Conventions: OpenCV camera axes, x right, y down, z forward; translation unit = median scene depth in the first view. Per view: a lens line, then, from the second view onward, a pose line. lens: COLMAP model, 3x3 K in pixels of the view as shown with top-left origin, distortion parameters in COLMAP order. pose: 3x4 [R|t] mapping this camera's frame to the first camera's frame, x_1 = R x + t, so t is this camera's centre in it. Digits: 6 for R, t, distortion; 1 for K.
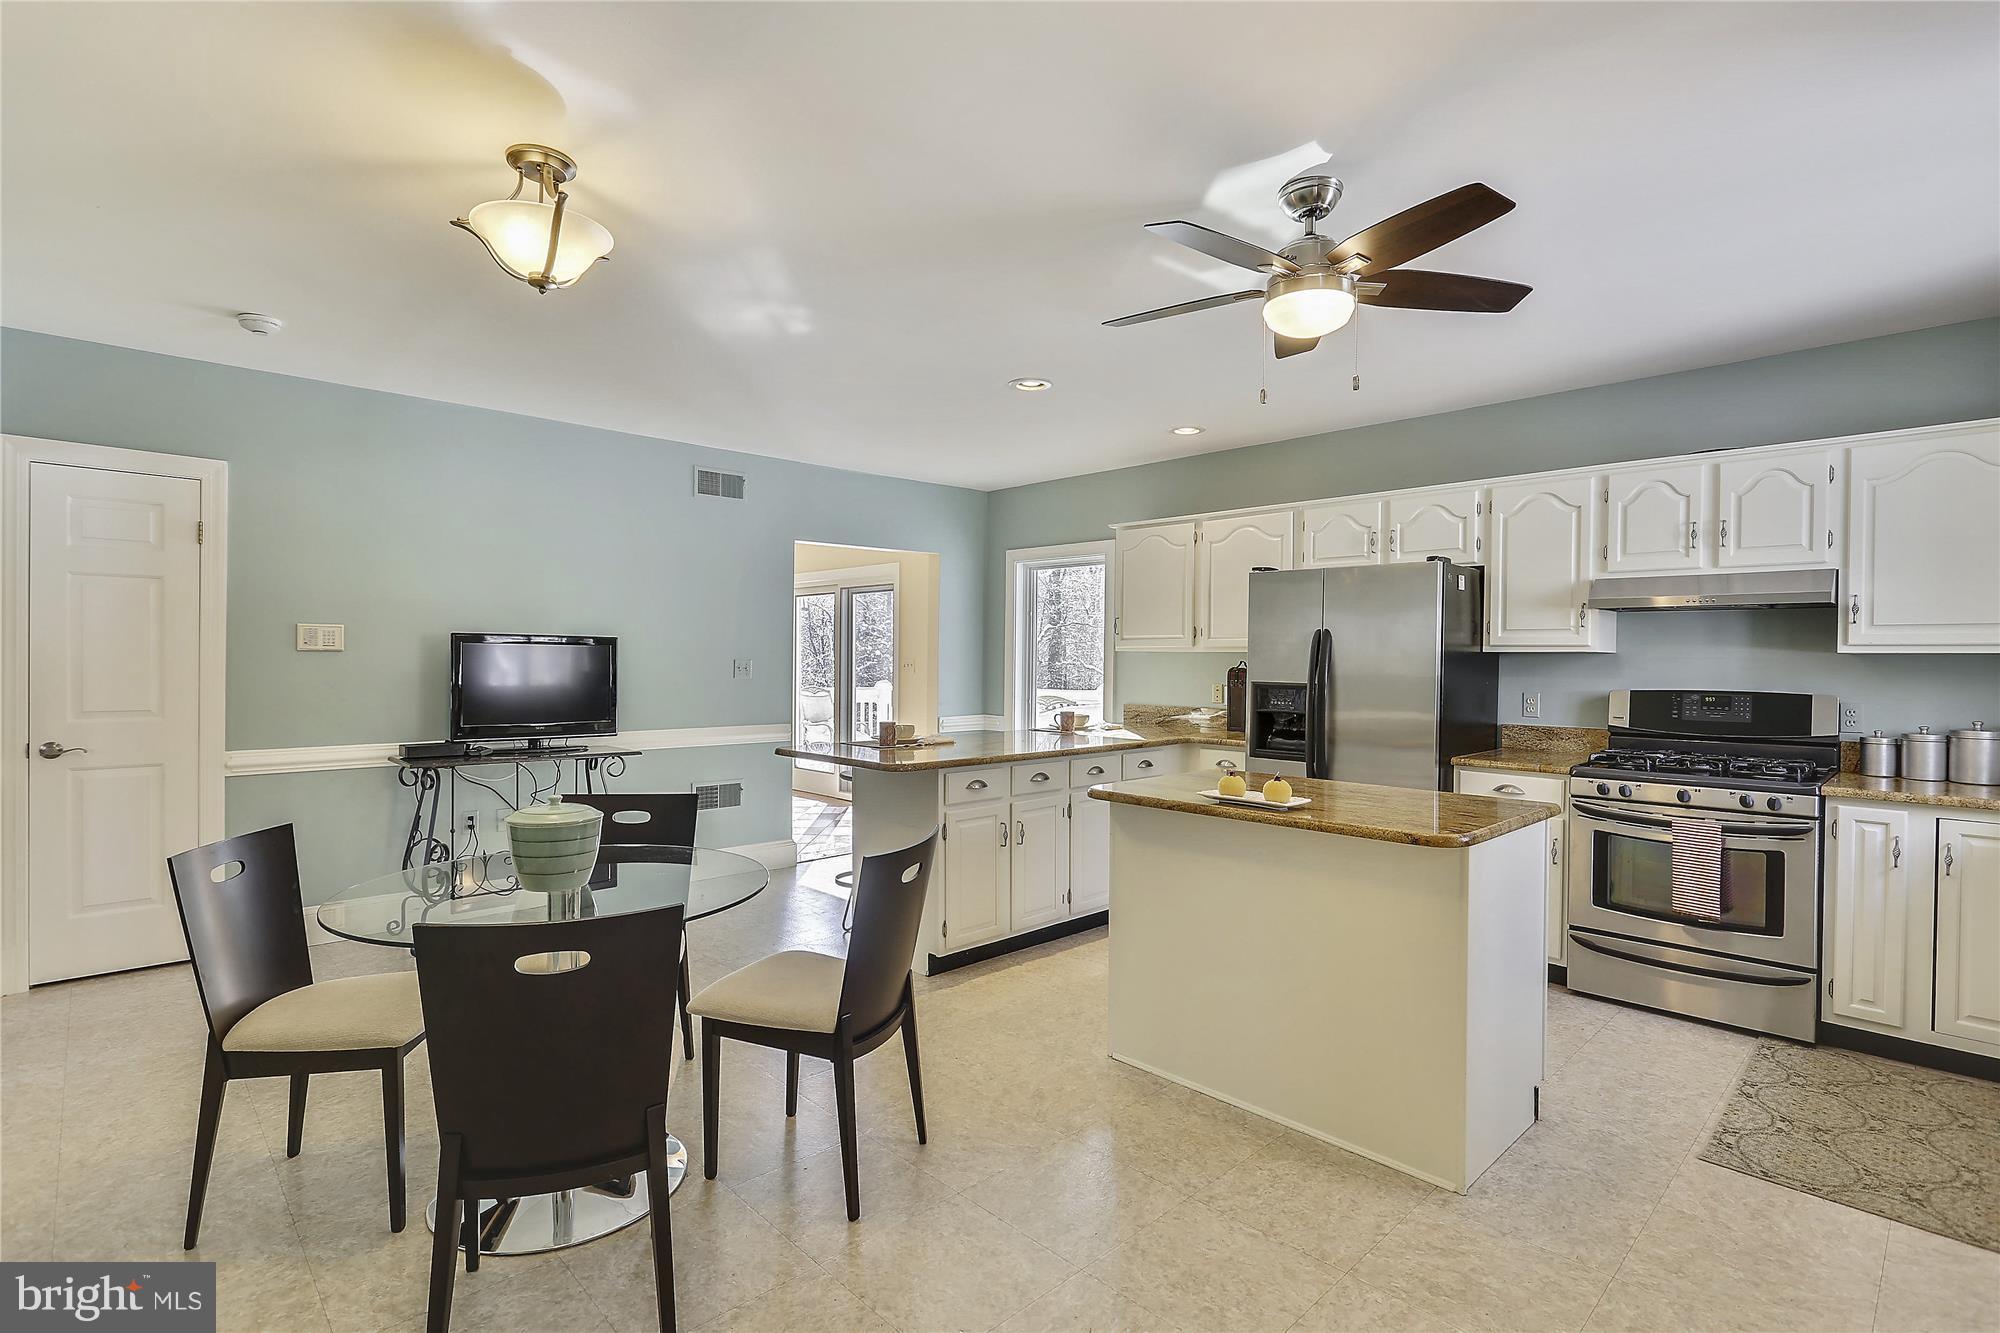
lens RADIAL K [[970.6, 0, 1001.5], [0, 970.6, 660.5], [0, 0, 1]] dist [-0.009291, -0.000415]
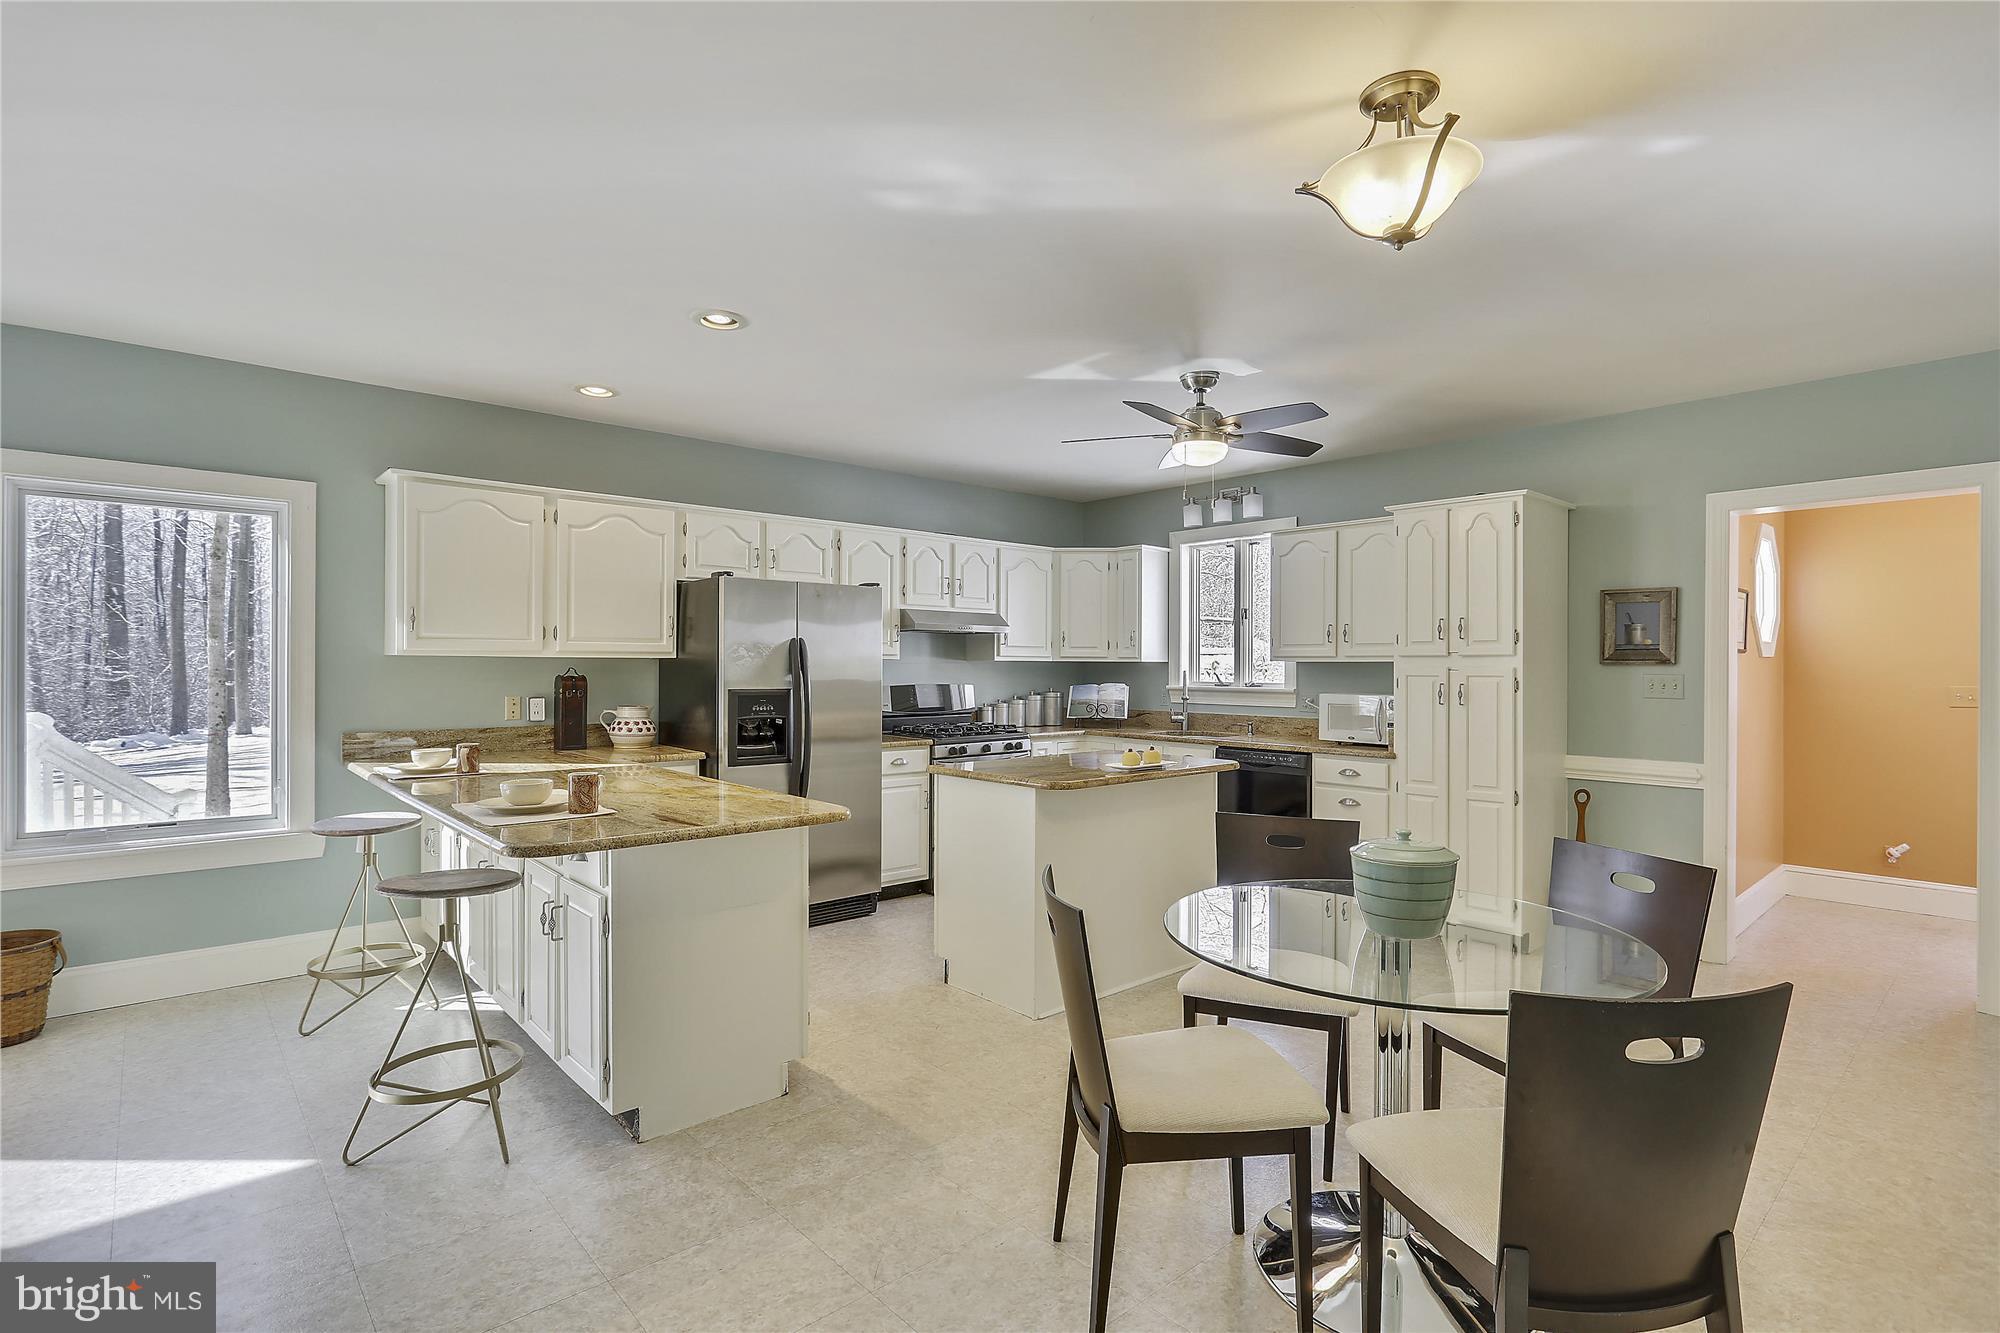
lens RADIAL K [[970.6, 0, 1001.2], [0, 970.6, 671.1], [0, 0, 1]] dist [-0.009291, -0.000415]
pose [[0.030128, -0.015570, 0.999425, -0.757270], [-0.002803, 0.999873, 0.015662, -0.013816], [-0.999542, -0.003274, 0.030081, 0.755465]]
